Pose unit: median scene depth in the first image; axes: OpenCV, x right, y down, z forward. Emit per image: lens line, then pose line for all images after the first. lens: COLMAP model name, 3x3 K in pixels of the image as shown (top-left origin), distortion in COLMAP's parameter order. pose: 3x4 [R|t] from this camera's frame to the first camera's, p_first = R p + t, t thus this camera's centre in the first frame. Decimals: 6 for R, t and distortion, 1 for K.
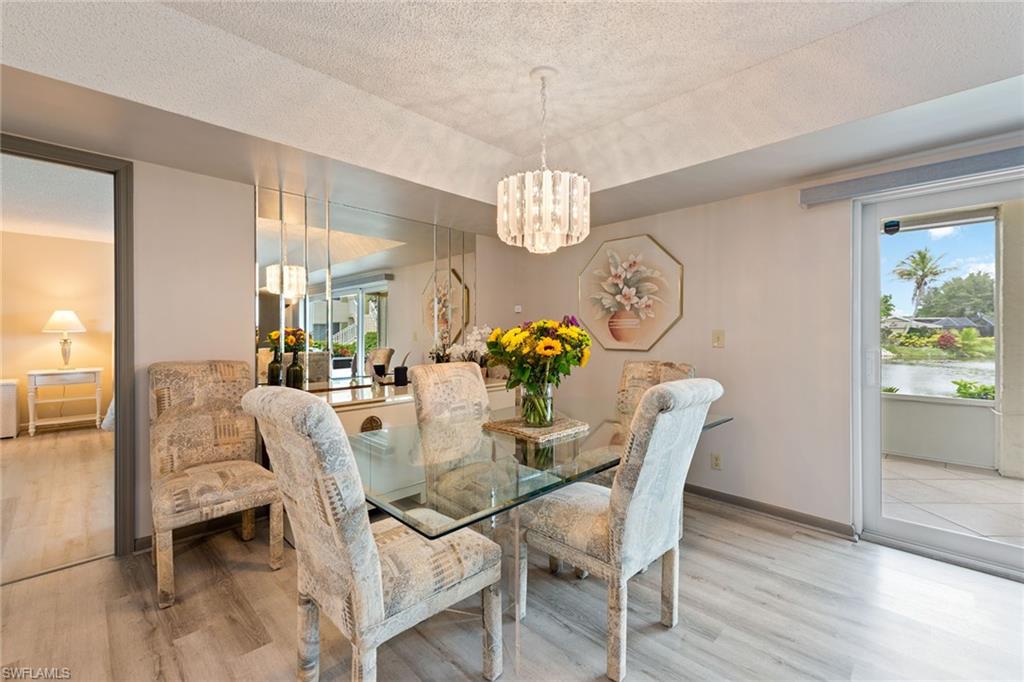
lens RADIAL K [[426.7, 0, 512.0], [0, 426.7, 341.0], [0, 0, 1]] dist [0.000765, 0.000102]
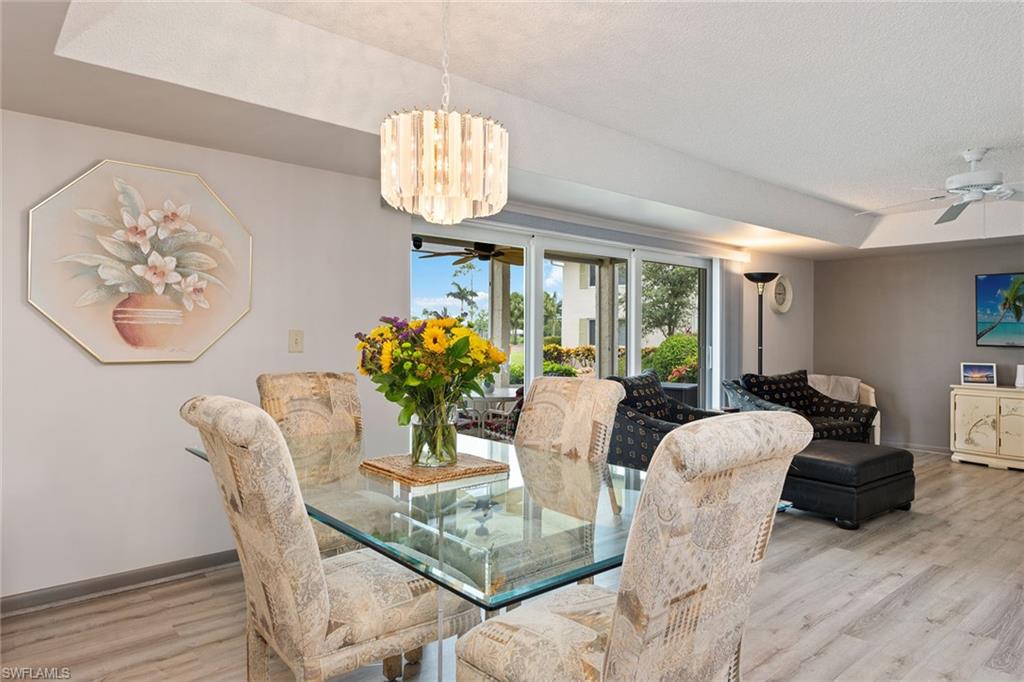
lens RADIAL K [[641.0, 0, 512.0], [0, 641.0, 341.0], [0, 0, 1]] dist [0.019924, -0.005056]
pose [[0.063635, -0.005316, 0.997959, -0.585145], [0.012216, 0.999915, 0.004548, -0.005639], [-0.997898, 0.011902, 0.063695, 0.472951]]
